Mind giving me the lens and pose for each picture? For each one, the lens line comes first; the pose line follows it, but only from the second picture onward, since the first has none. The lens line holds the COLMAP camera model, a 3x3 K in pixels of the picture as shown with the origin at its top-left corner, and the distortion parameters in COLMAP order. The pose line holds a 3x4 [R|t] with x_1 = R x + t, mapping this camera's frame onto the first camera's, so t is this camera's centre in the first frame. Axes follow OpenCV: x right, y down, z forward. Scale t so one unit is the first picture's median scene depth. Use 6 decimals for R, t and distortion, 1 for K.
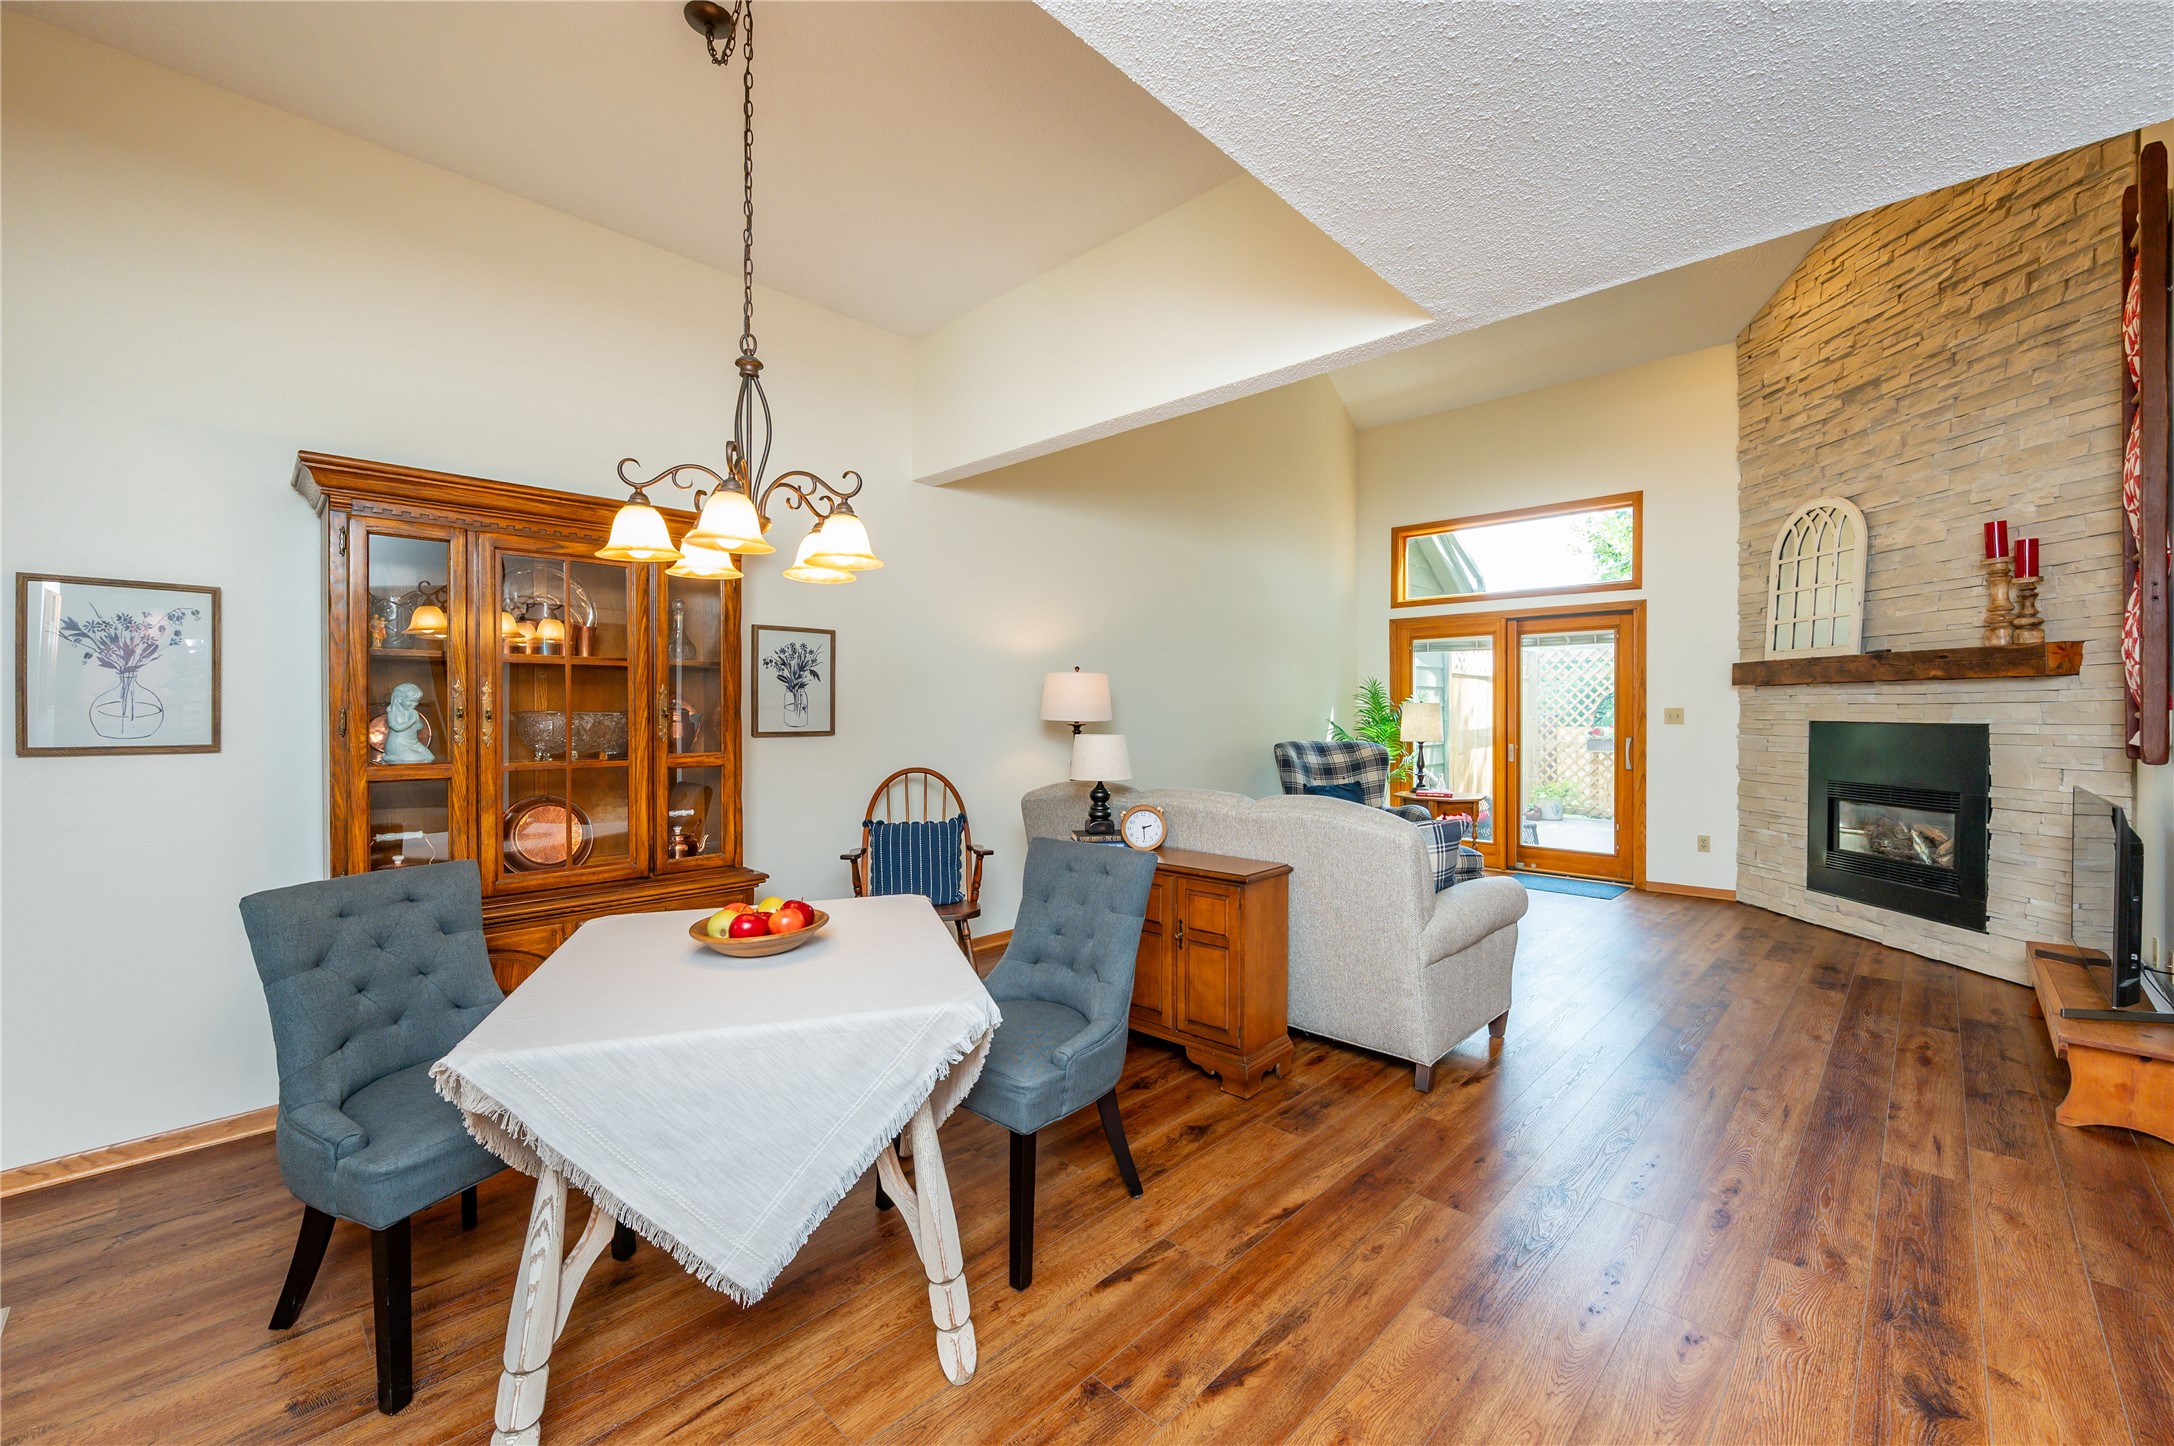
lens RADIAL K [[857.8, 0, 1099.9], [0, 857.8, 714.0], [0, 0, 1]] dist [0.000717, -0.000199]
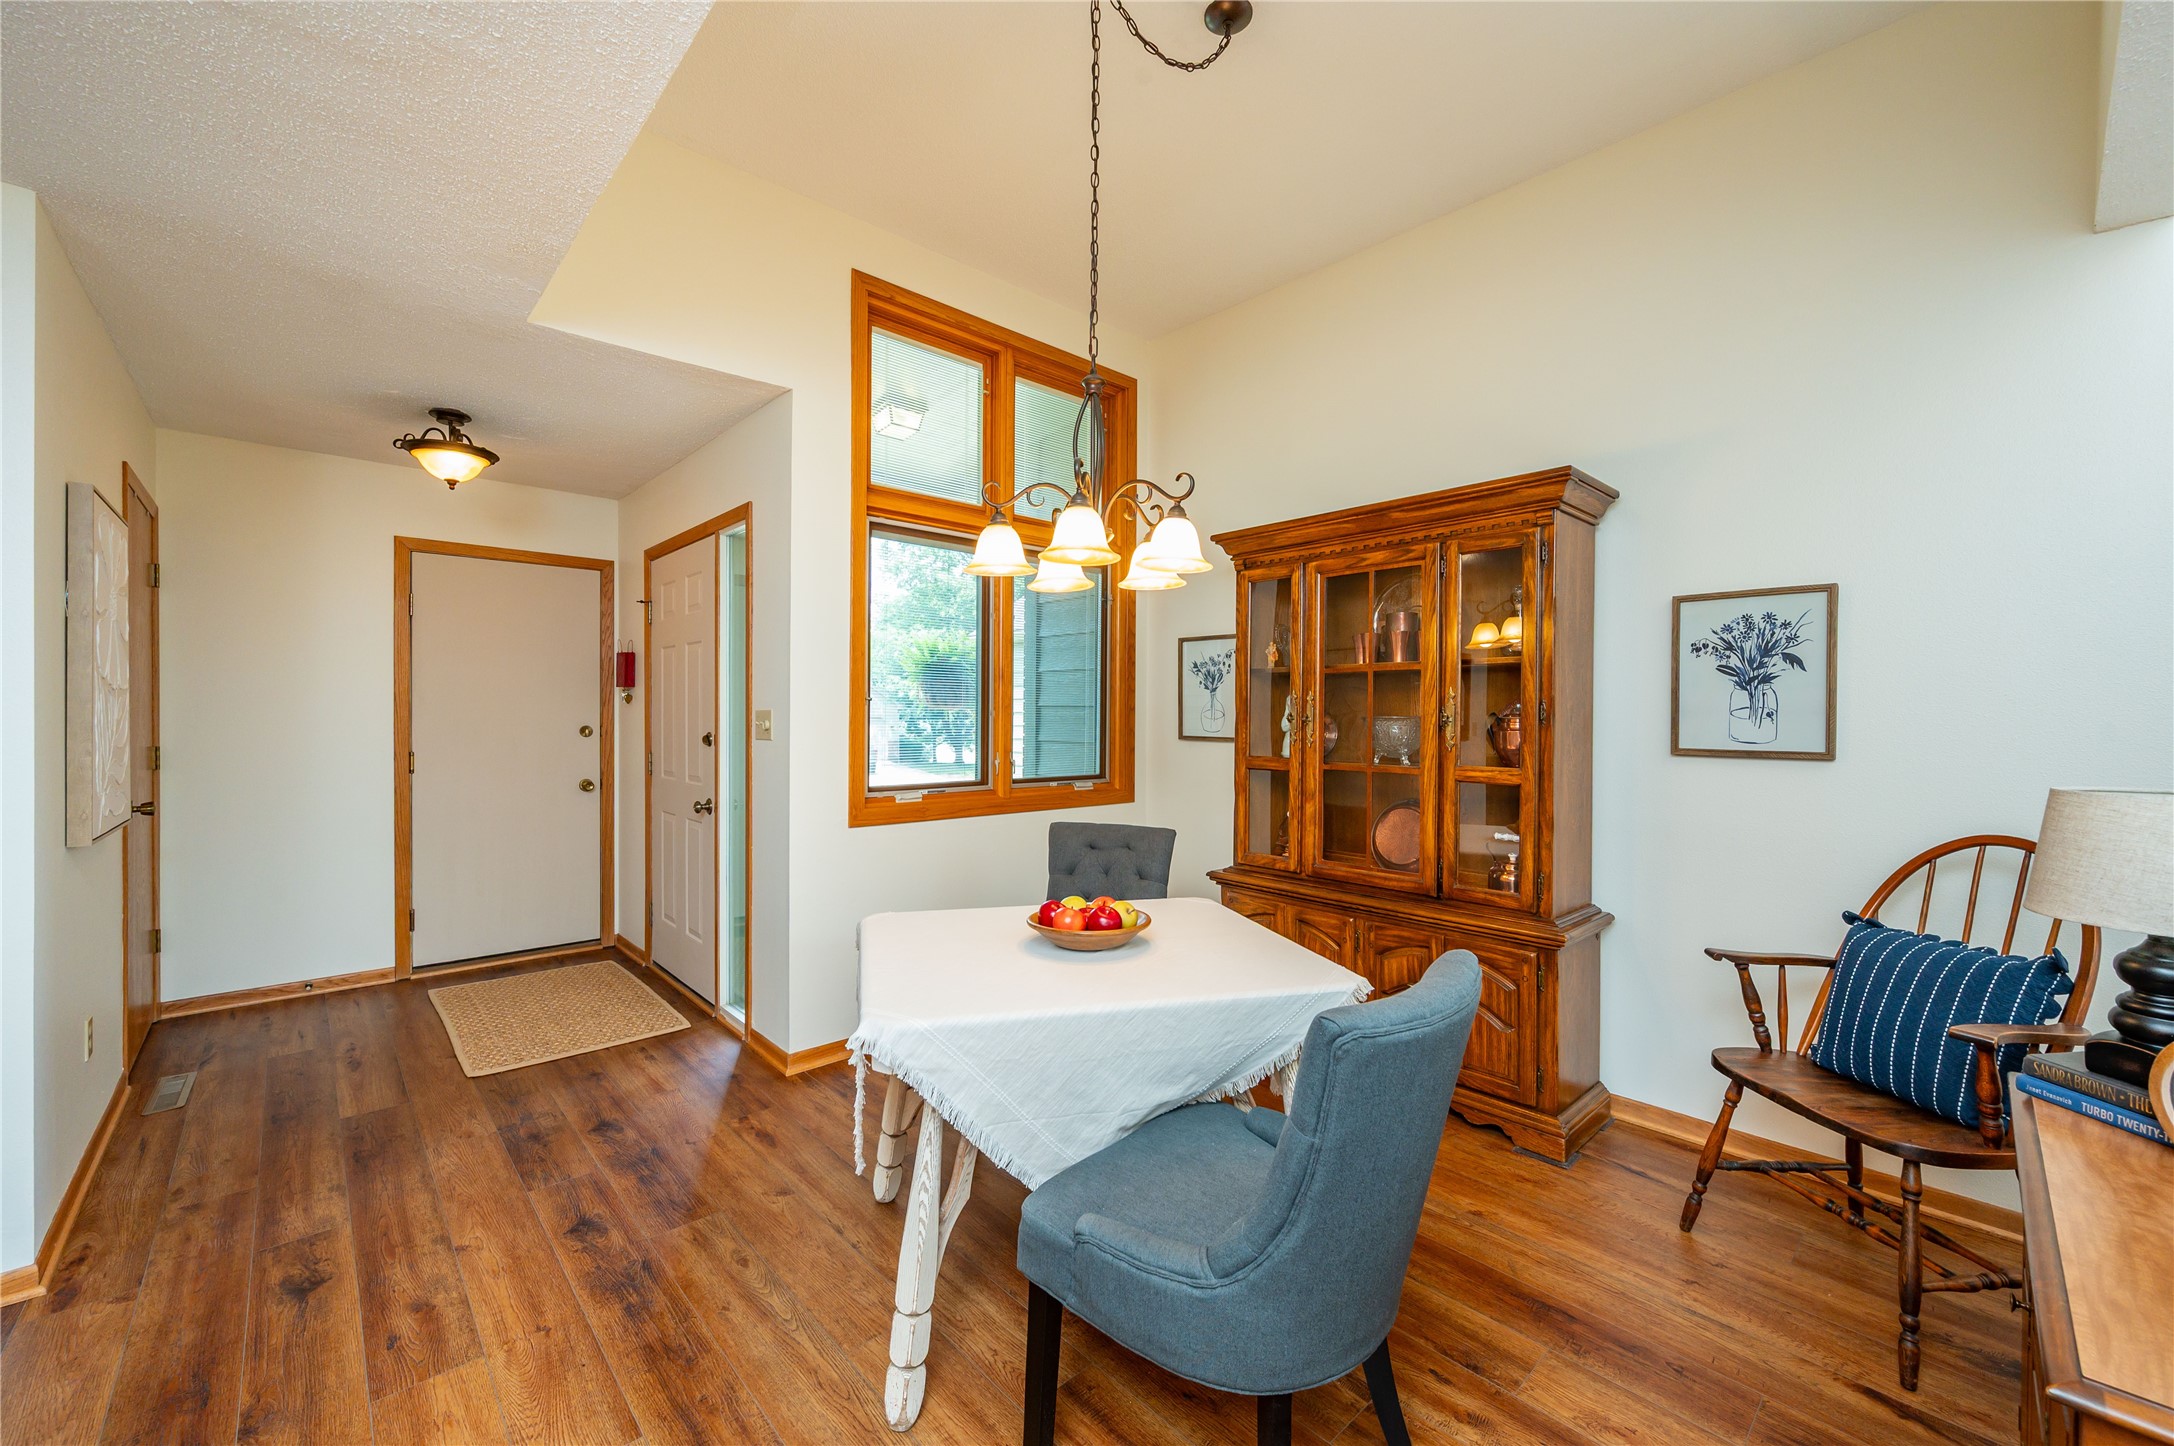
lens RADIAL K [[857.8, 0, 1102.3], [0, 857.8, 726.2], [0, 0, 1]] dist [0.000717, -0.000199]
pose [[-0.056054, 0.010919, -0.998368, 0.327296], [-0.013603, 0.999839, 0.011699, 0.001240], [0.998335, 0.014237, -0.055897, 0.550793]]
